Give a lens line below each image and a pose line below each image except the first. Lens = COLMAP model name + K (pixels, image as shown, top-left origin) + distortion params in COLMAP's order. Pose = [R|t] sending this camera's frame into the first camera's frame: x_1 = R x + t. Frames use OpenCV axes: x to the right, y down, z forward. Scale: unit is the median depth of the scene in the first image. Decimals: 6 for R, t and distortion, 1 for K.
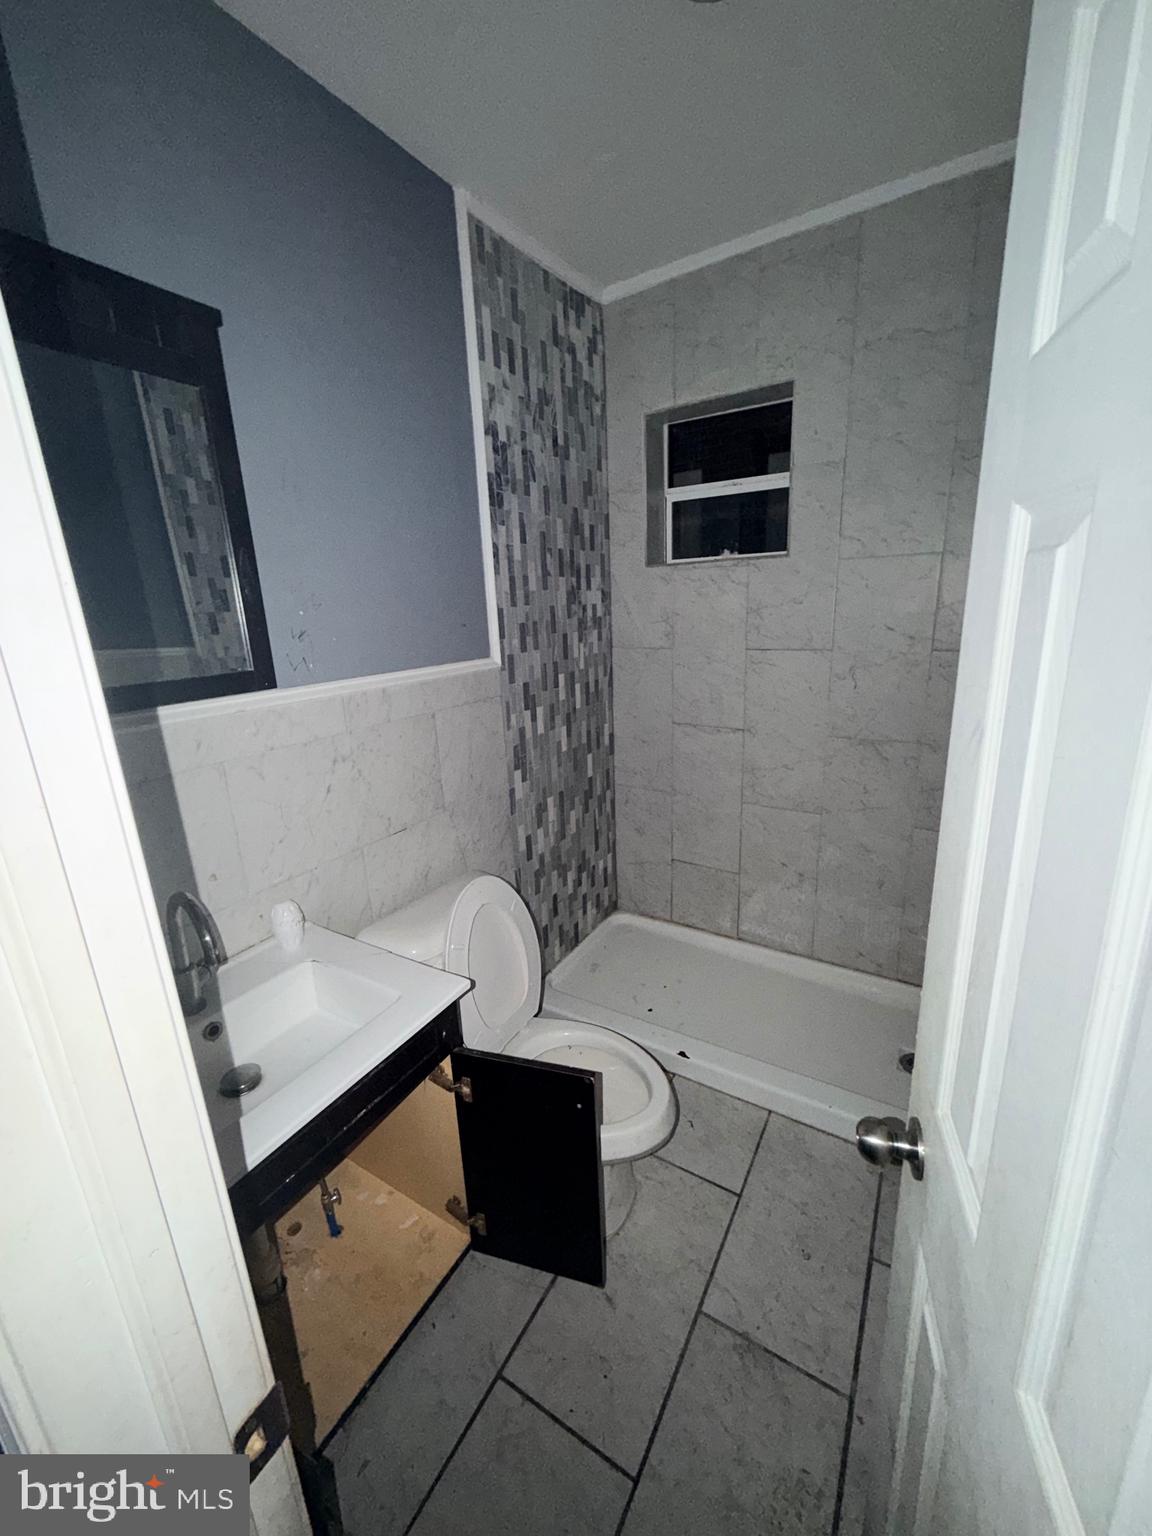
lens RADIAL K [[610.0, 0, 575.9], [0, 610.0, 762.6], [0, 0, 1]] dist [0.001774, 0.000208]
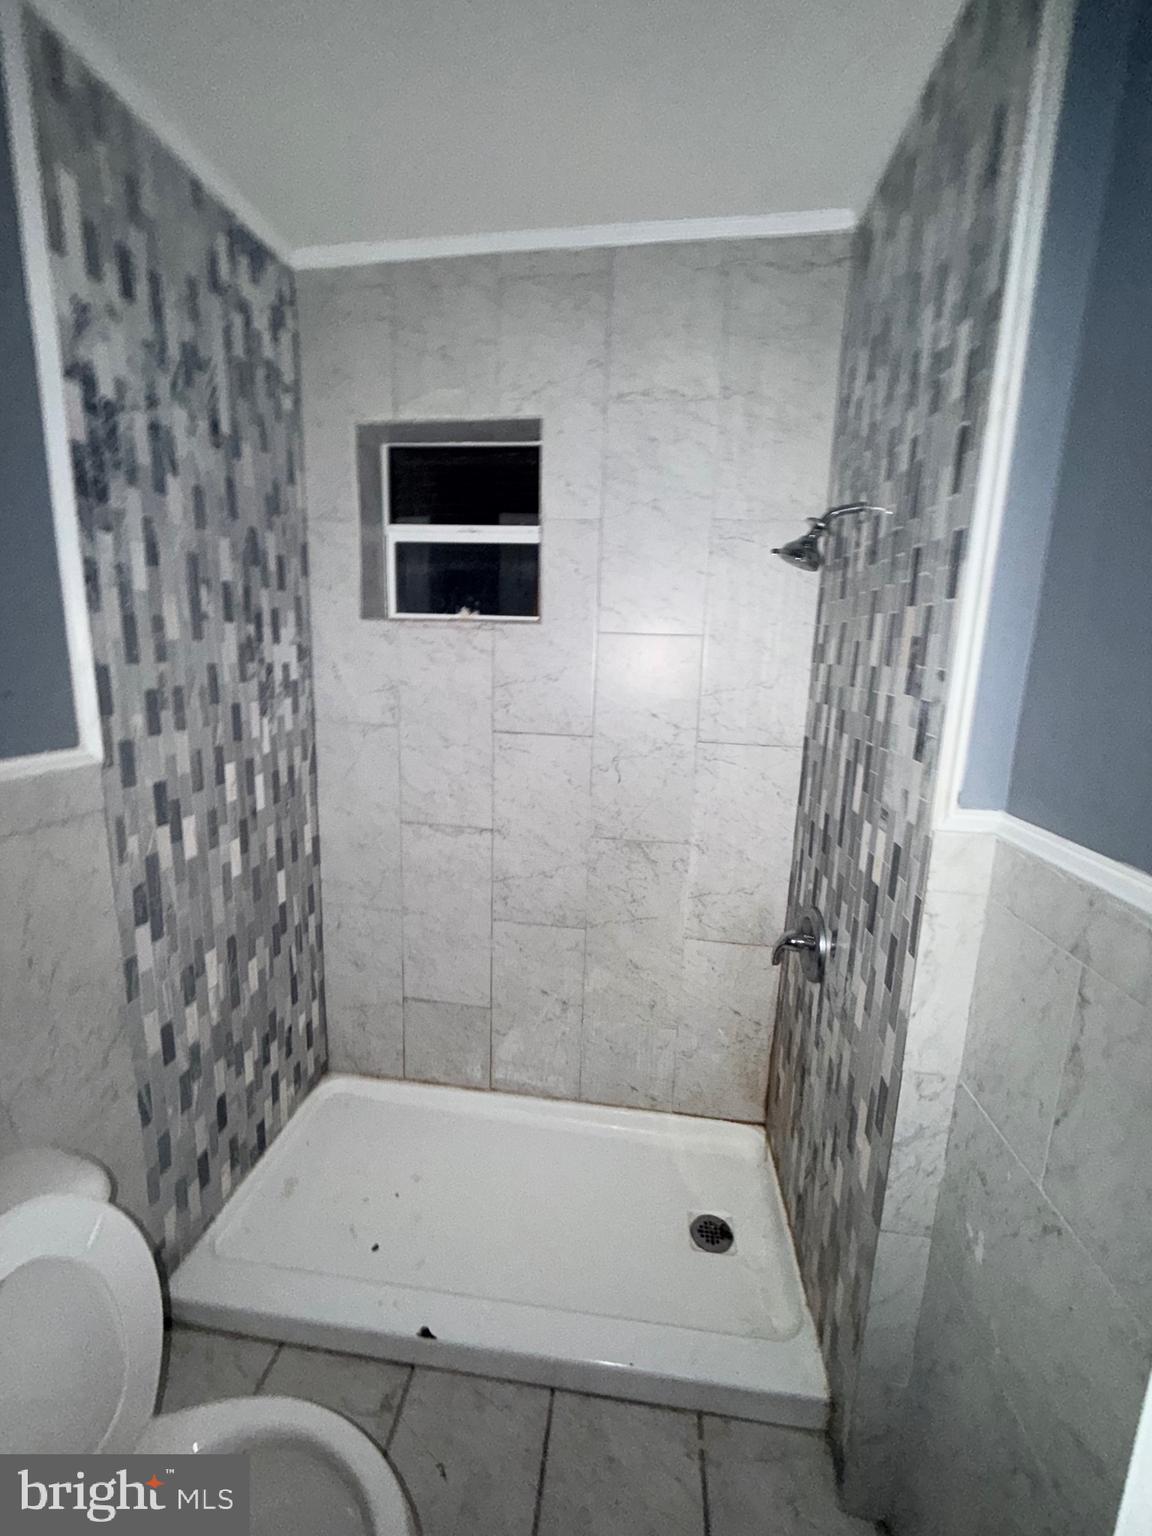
lens RADIAL K [[610.0, 0, 575.9], [0, 610.0, 762.6], [0, 0, 1]] dist [0.001774, 0.000208]
pose [[0.906210, -0.005498, 0.422792, 0.038585], [0.040730, 0.996401, -0.074343, -0.082743], [-0.420862, 0.084591, 0.903172, 0.236494]]
